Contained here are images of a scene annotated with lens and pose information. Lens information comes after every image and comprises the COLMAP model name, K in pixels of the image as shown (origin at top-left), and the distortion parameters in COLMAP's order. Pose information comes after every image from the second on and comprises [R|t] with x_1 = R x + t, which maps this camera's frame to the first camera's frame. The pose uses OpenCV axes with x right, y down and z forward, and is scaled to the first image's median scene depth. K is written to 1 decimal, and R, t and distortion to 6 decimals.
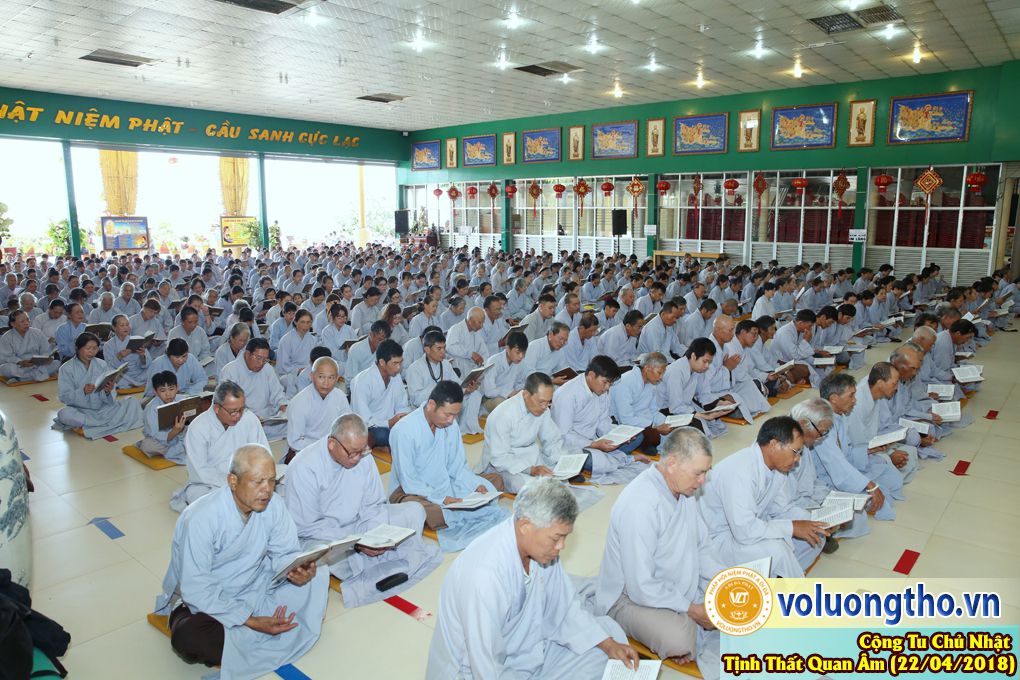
lens RADIAL K [[670.0, 0, 510.0], [0, 670.0, 340.0], [0, 0, 1]] dist [-0.007856, -0.003506]
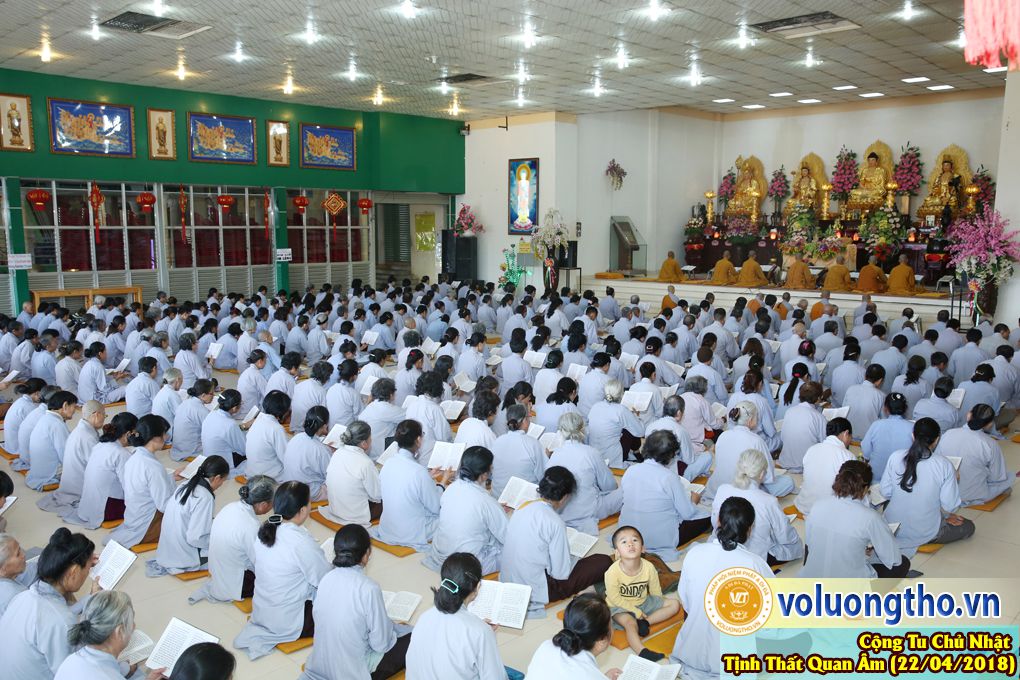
lens RADIAL K [[838.1, 0, 510.0], [0, 838.1, 340.0], [0, 0, 1]] dist [-0.041079, 0.002516]
pose [[0.080330, -0.130318, 0.988213, -1.155811], [0.188400, 0.975531, 0.113331, -0.182646], [-0.978802, 0.177076, 0.102916, 0.938482]]
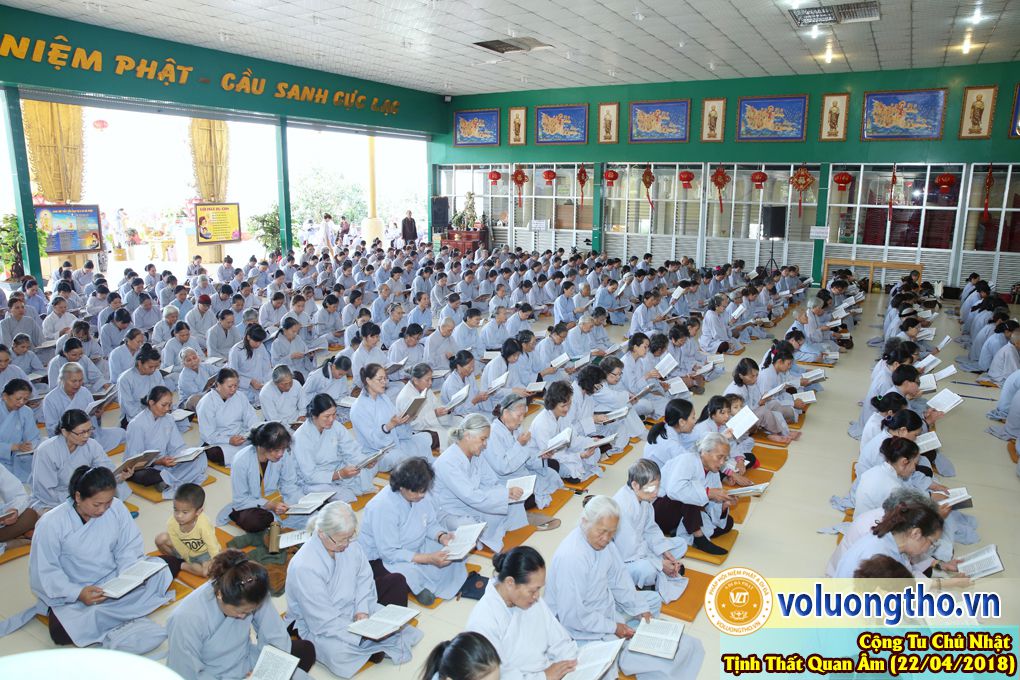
lens RADIAL K [[705.0, 0, 510.0], [0, 705.0, 340.0], [0, 0, 1]] dist [-0.105534, 0.101776]
pose [[0.984334, -0.016970, 0.175493, -0.233861], [0.015537, 0.999834, 0.009542, -0.037116], [-0.175626, -0.006666, 0.984434, 0.191931]]
